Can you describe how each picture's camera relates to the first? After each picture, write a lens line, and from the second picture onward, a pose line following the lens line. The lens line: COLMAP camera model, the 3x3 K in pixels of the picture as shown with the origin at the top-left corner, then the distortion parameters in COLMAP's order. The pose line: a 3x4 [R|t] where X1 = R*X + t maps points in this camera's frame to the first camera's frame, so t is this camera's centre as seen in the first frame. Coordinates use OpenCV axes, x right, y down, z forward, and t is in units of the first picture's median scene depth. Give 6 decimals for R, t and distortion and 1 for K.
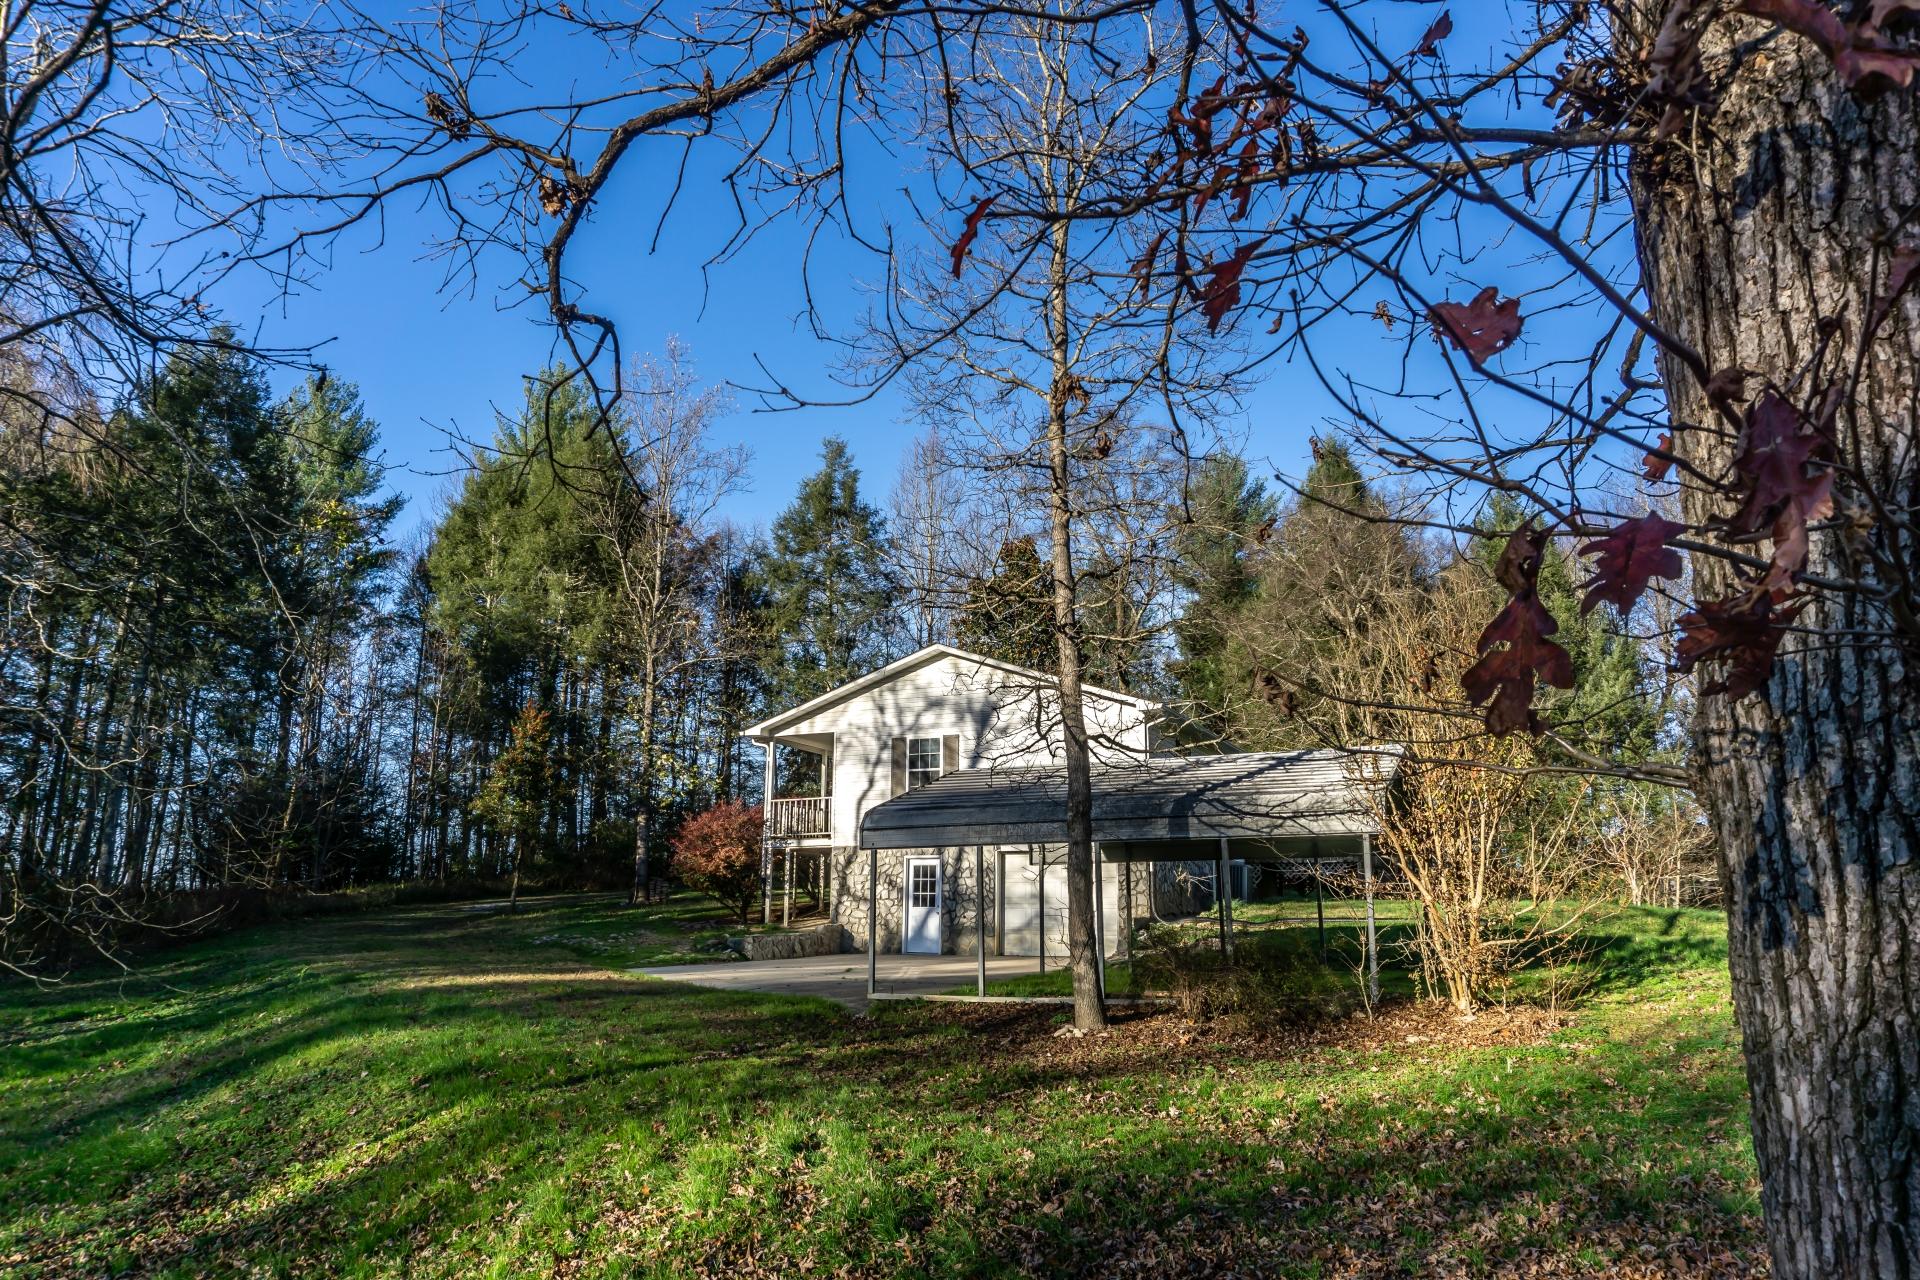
lens RADIAL K [[1290.7, 0, 960.0], [0, 1290.7, 640.0], [0, 0, 1]] dist [-0.024507, 0.004591]
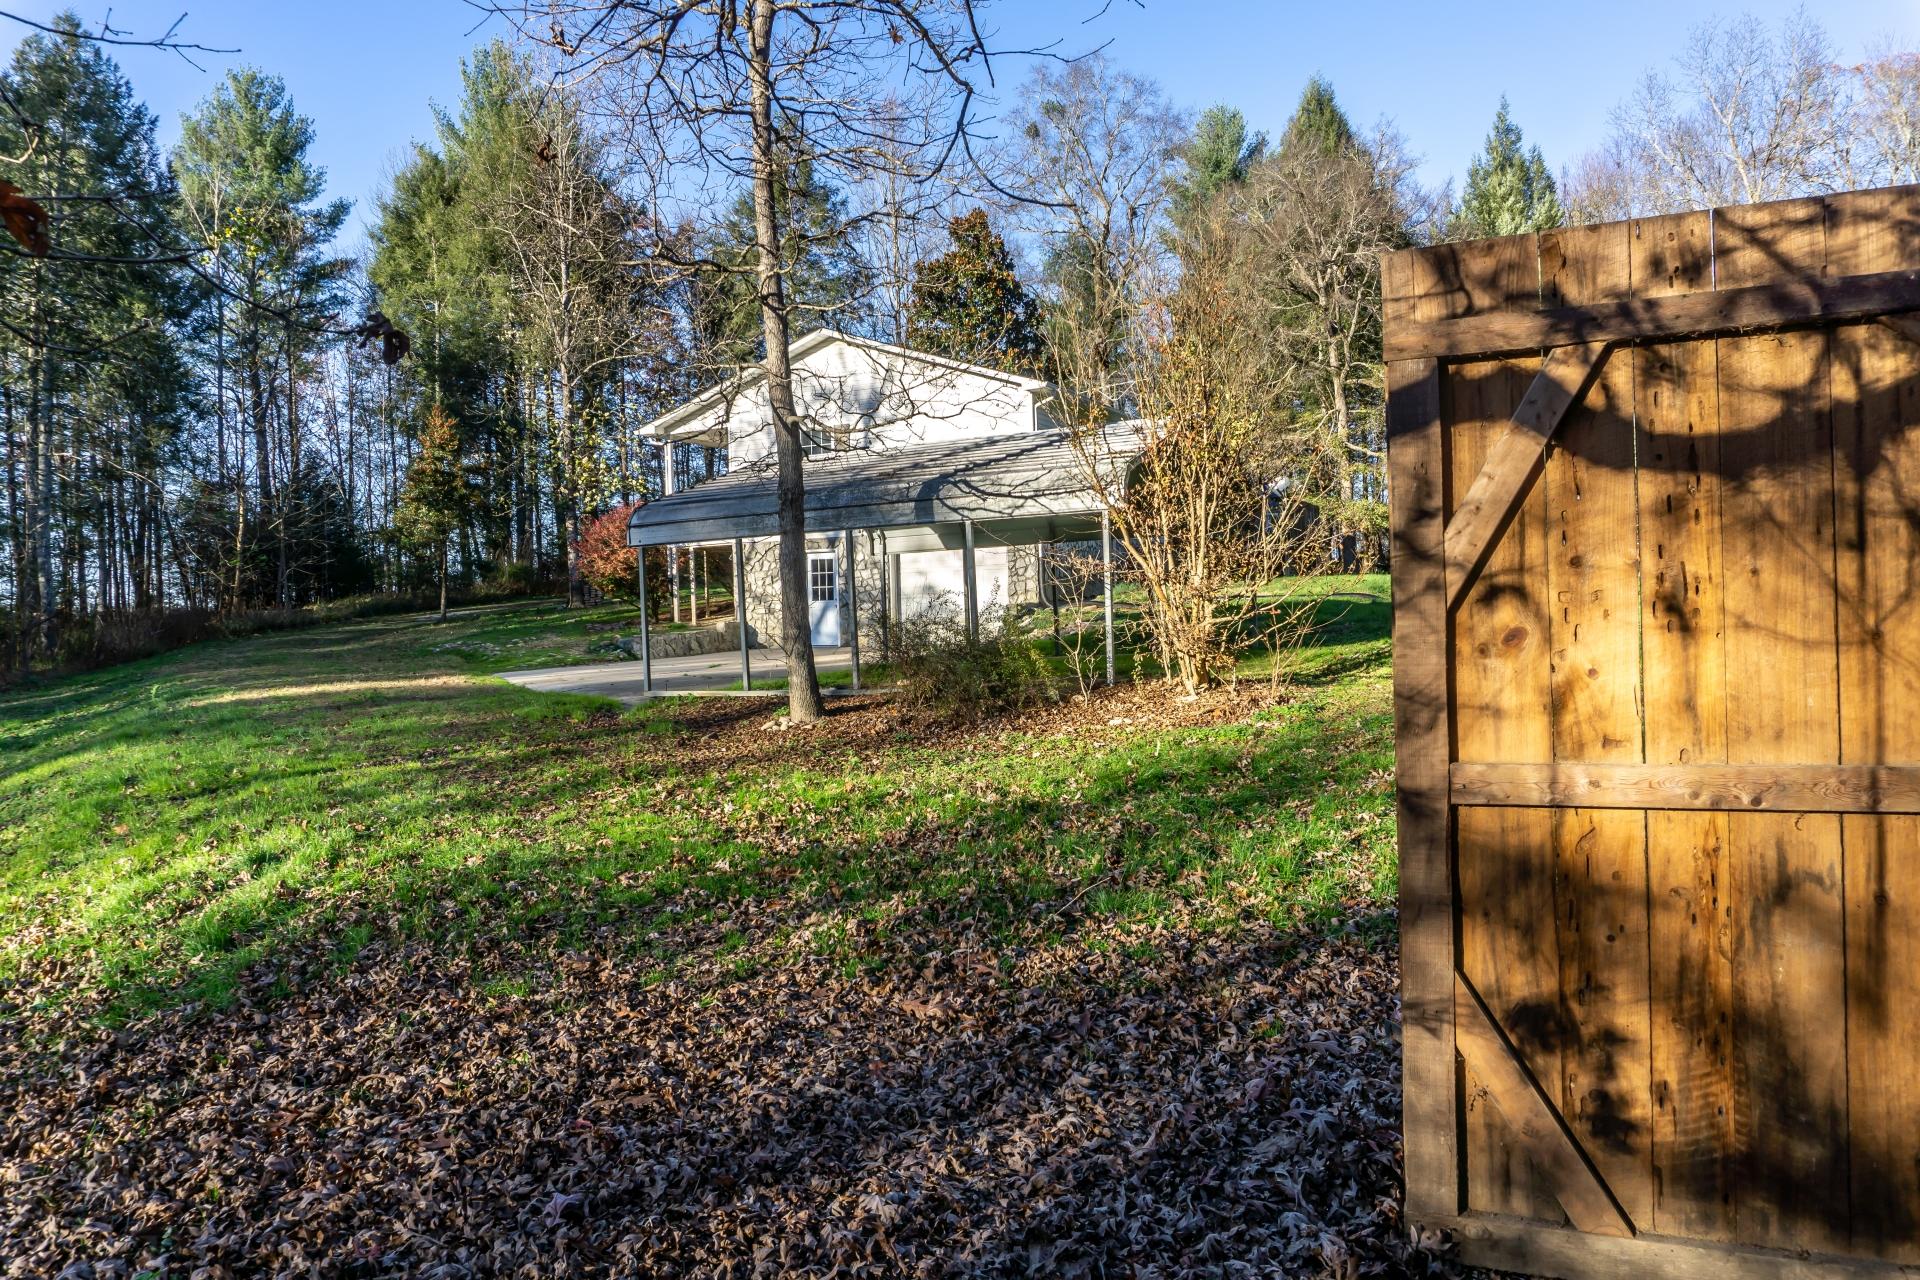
lens RADIAL K [[1290.7, 0, 960.0], [0, 1290.7, 640.0], [0, 0, 1]] dist [-0.024507, 0.004591]
pose [[0.998637, -0.036075, -0.037711, 0.112699], [0.043930, 0.971176, 0.234281, 0.008136], [0.028172, -0.235618, 0.971437, 0.029924]]
